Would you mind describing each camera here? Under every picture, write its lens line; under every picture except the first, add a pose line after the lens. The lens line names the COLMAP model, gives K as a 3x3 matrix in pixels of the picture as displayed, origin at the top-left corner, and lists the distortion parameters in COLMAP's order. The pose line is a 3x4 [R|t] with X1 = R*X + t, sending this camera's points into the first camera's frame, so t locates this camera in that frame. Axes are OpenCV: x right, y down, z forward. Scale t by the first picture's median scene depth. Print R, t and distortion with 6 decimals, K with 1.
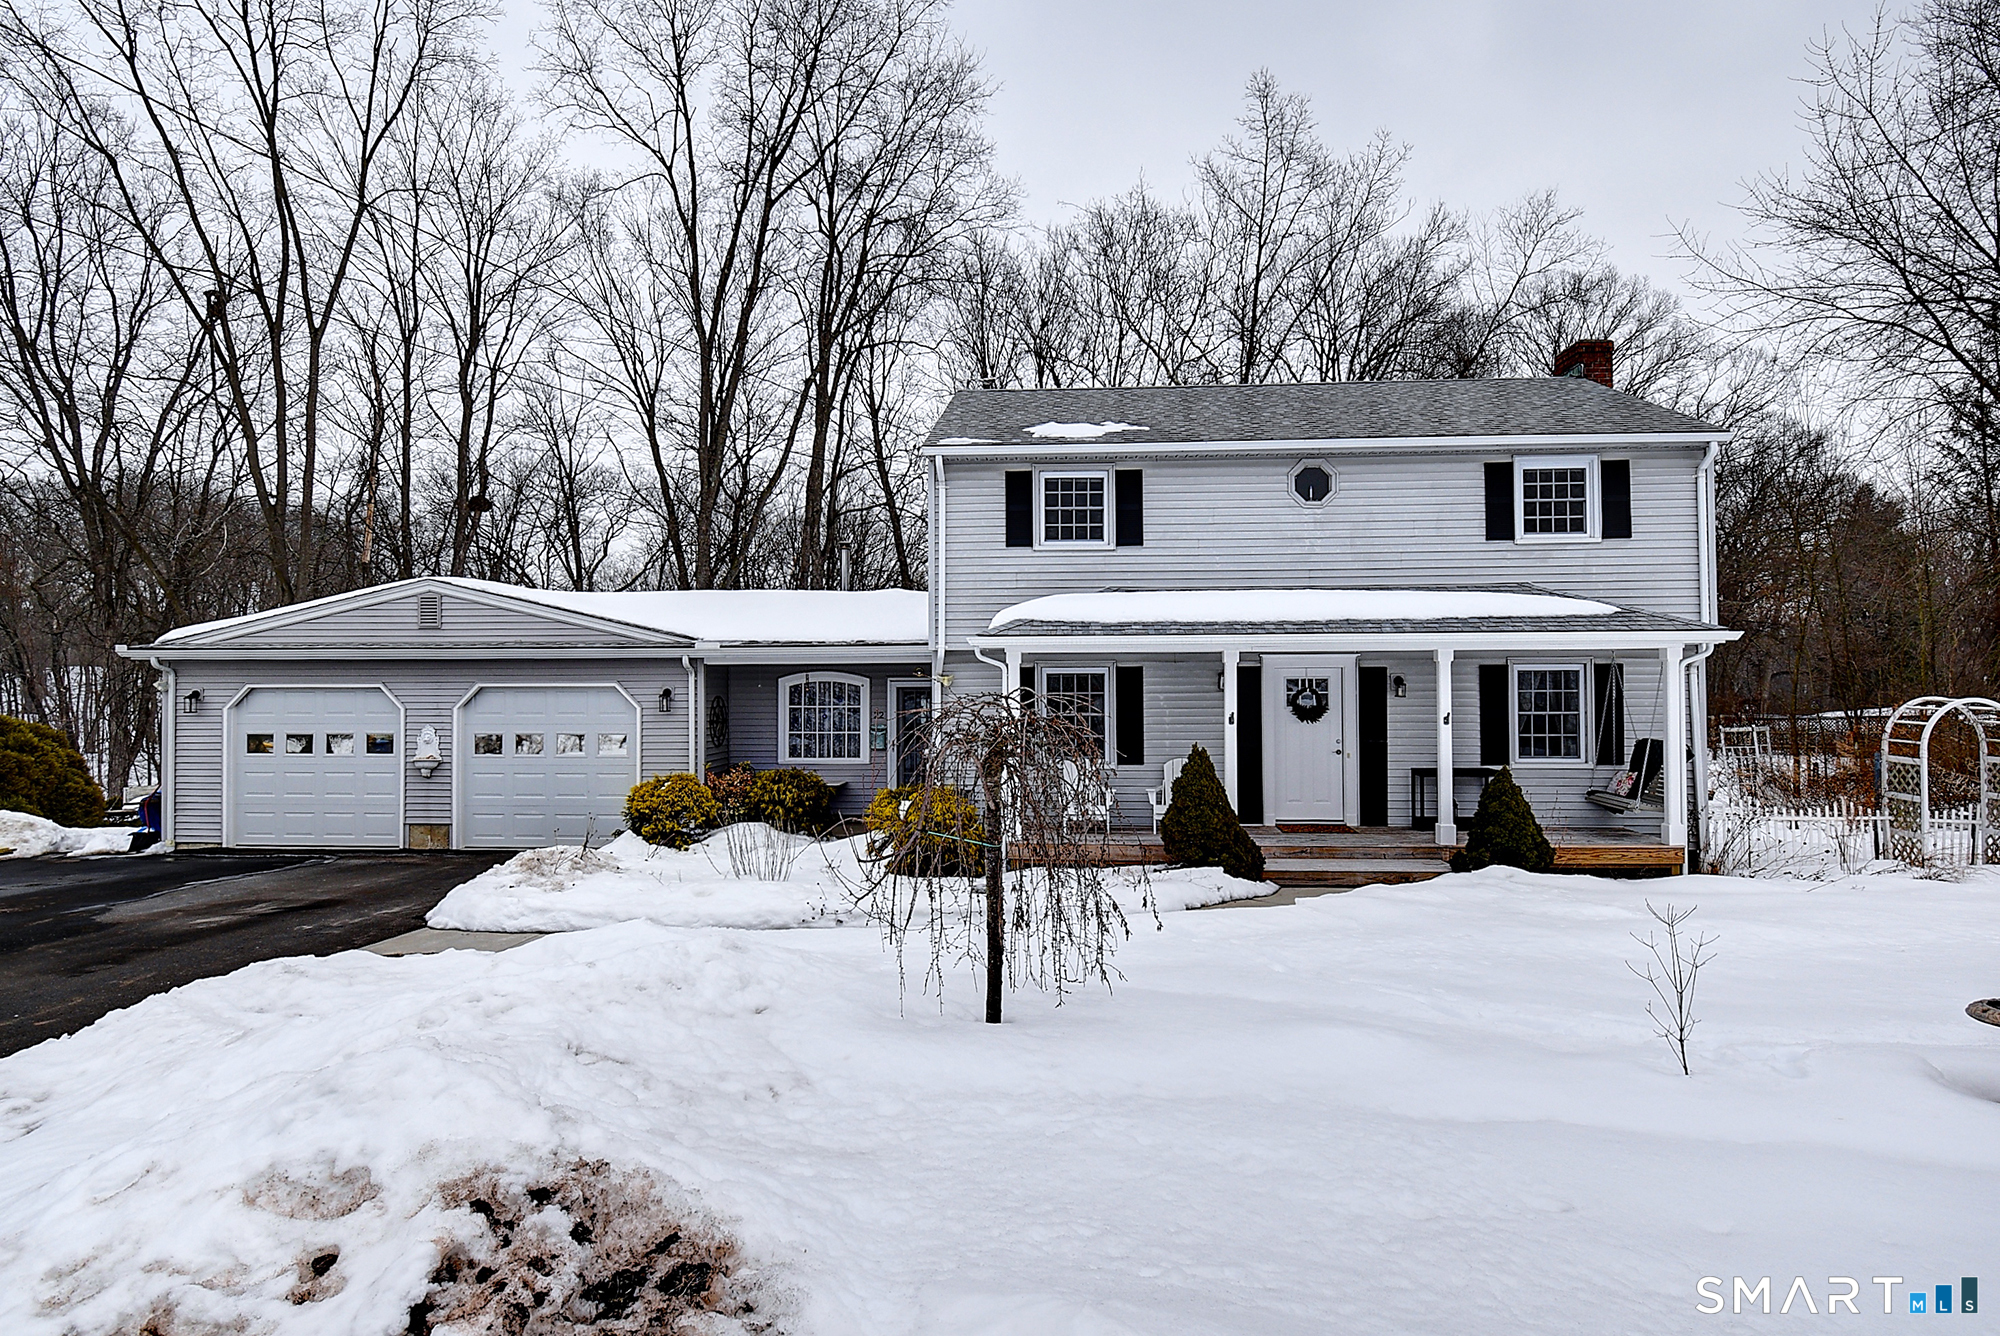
lens RADIAL K [[1086.4, 0, 1000.6], [0, 1086.4, 672.9], [0, 0, 1]] dist [-0.001870, 0.000341]
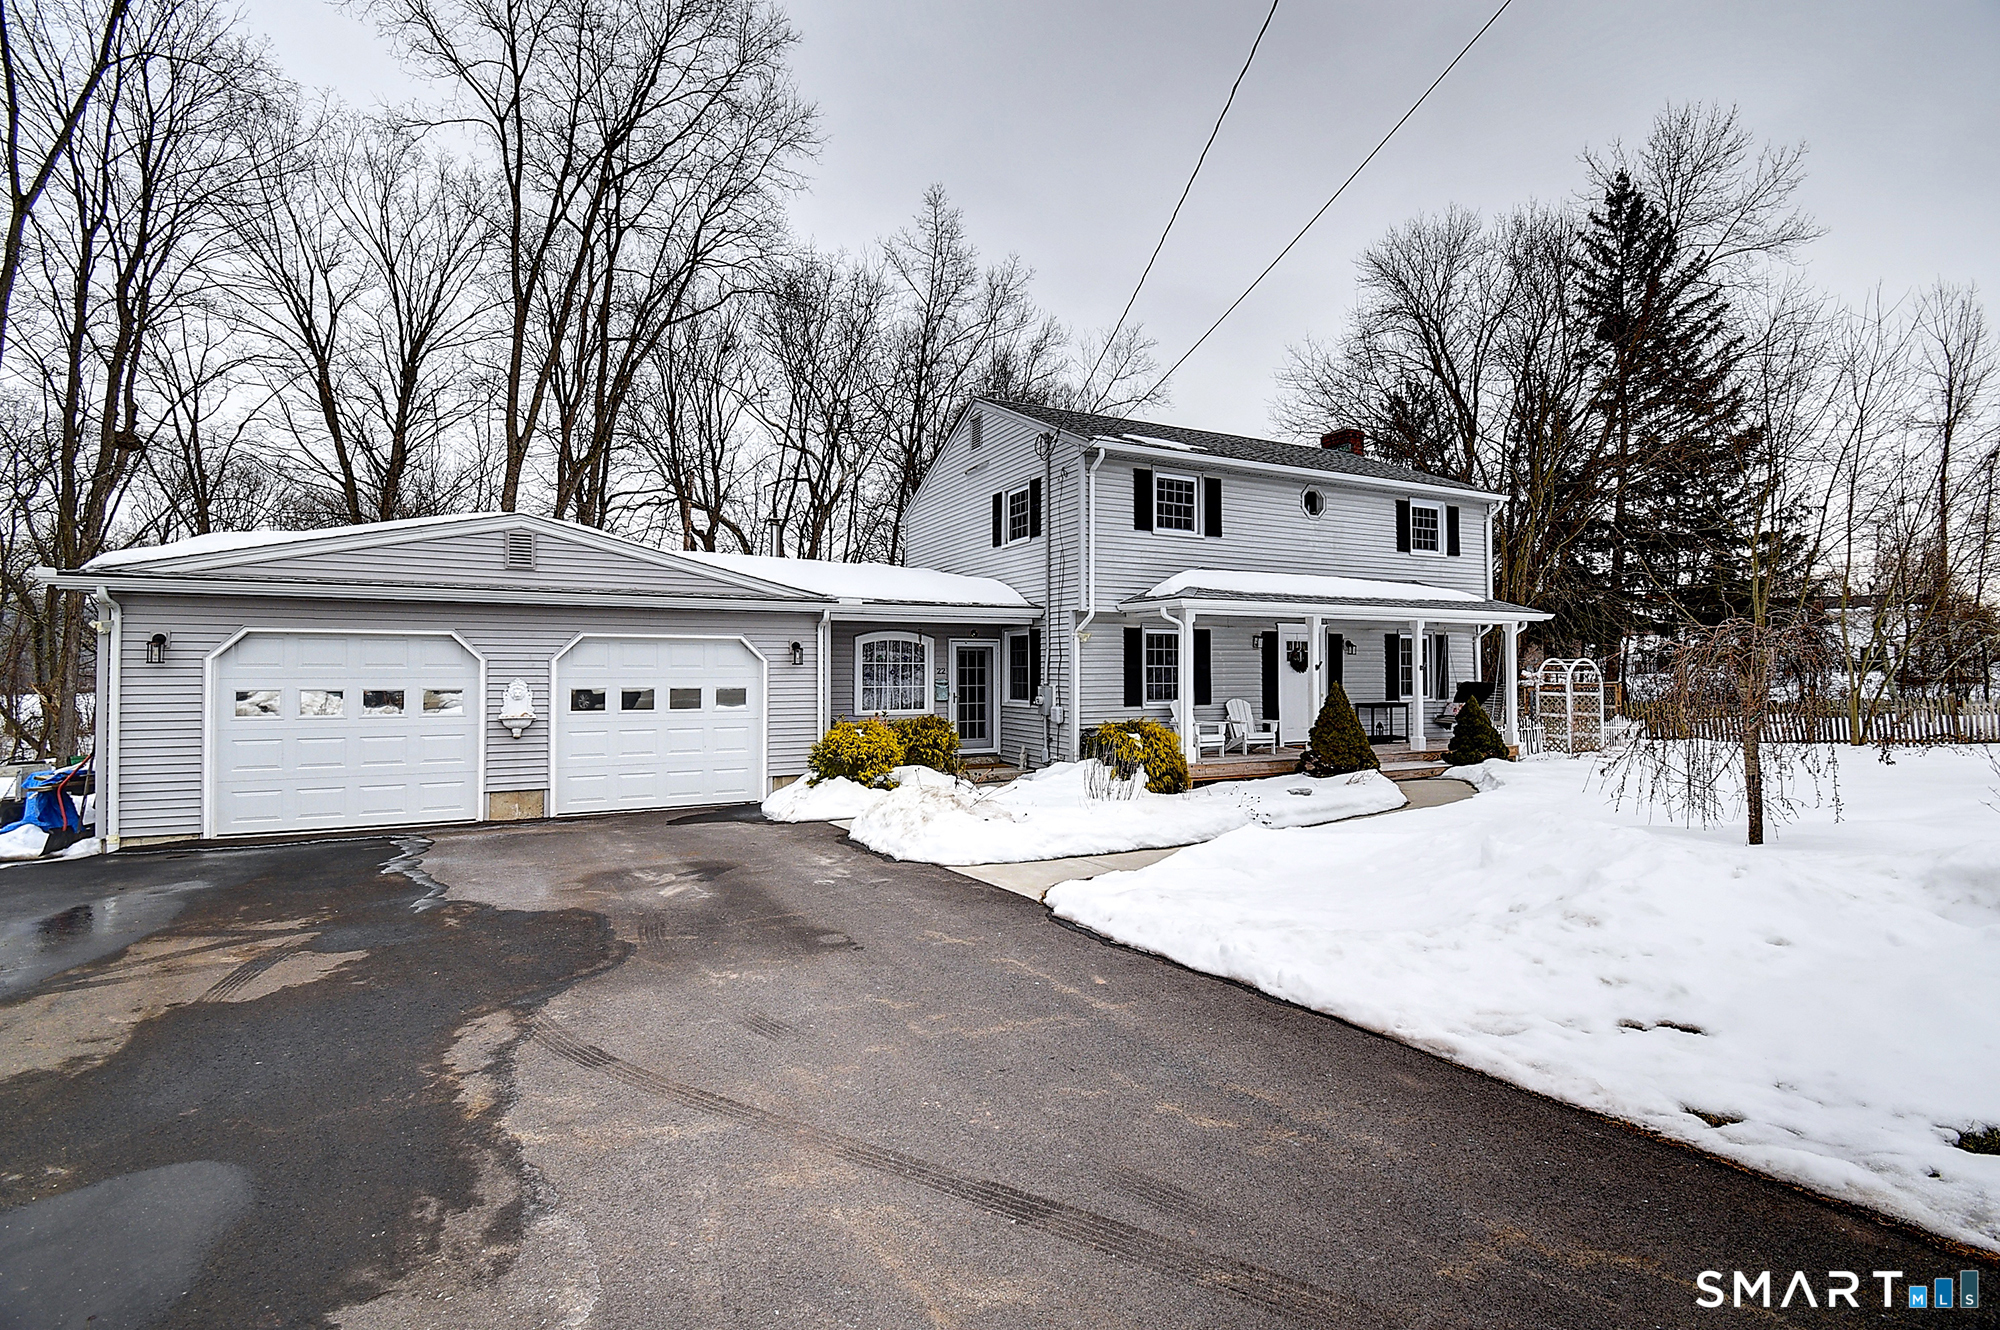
lens RADIAL K [[872.5, 0, 1000.0], [0, 872.5, 659.9], [0, 0, 1]] dist [-0.003263, -0.000431]
pose [[0.869229, 0.008747, 0.494333, -0.546843], [-0.007201, 0.999961, -0.005030, 0.034080], [-0.494358, 0.000813, 0.869258, 0.189566]]
